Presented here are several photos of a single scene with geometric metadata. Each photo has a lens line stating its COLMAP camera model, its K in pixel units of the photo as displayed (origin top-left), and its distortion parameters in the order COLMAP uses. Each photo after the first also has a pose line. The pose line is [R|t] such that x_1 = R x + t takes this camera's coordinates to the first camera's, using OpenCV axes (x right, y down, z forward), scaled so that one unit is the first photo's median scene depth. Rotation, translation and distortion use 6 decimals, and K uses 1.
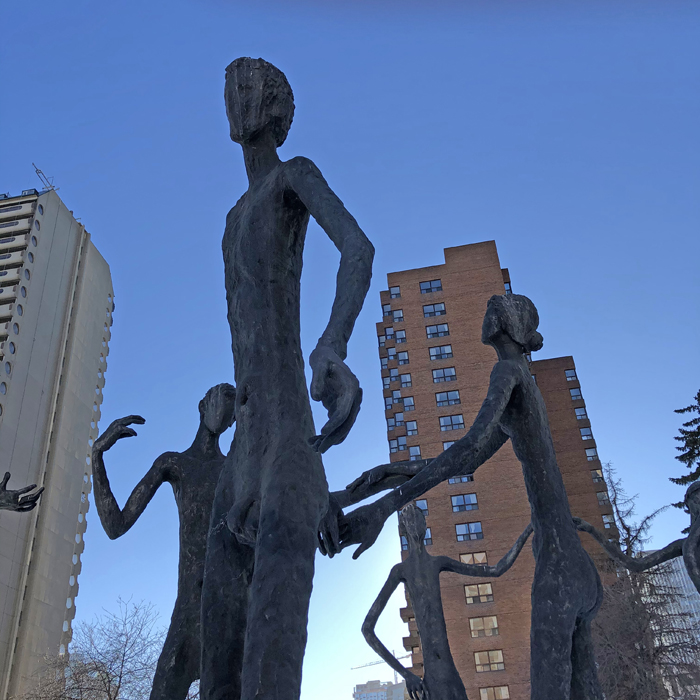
lens RADIAL K [[756.1, 0, 350.5], [0, 756.1, 338.3], [0, 0, 1]] dist [0.033590, -0.038531]
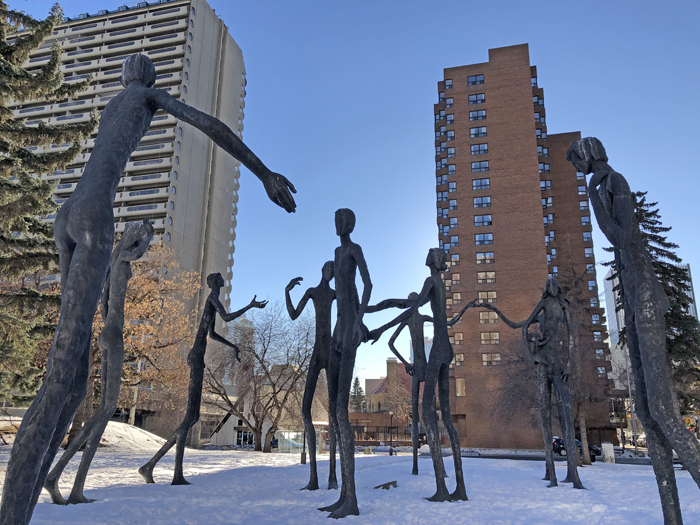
lens RADIAL K [[567.0, 0, 346.7], [0, 567.0, 256.4], [0, 0, 1]] dist [0.046051, -0.057361]
pose [[0.991953, 0.051837, -0.115513, 0.012649], [-0.016772, 0.958104, 0.285928, -0.060816], [0.125495, -0.281690, 0.951263, -0.098113]]
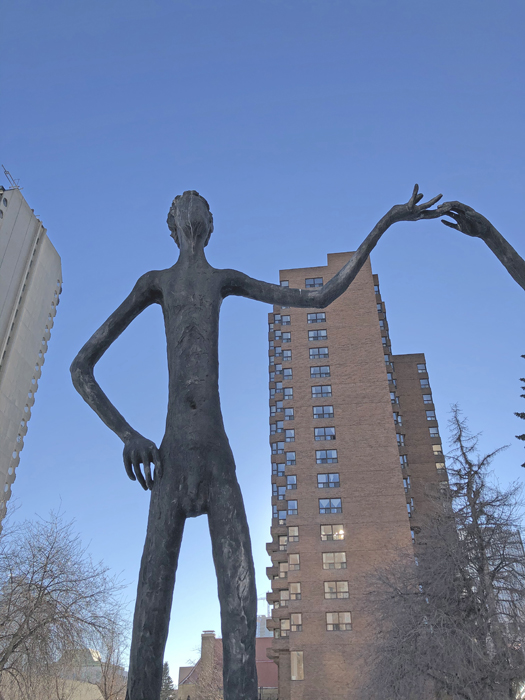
lens RADIAL K [[567.0, 0, 266.4], [0, 567.0, 345.7], [0, 0, 1]] dist [0.046051, -0.057361]
pose [[0.996593, 0.080821, 0.016430, 0.025216], [-0.080542, 0.996607, -0.016964, 0.061194], [-0.017745, 0.015583, 0.999721, 0.097123]]
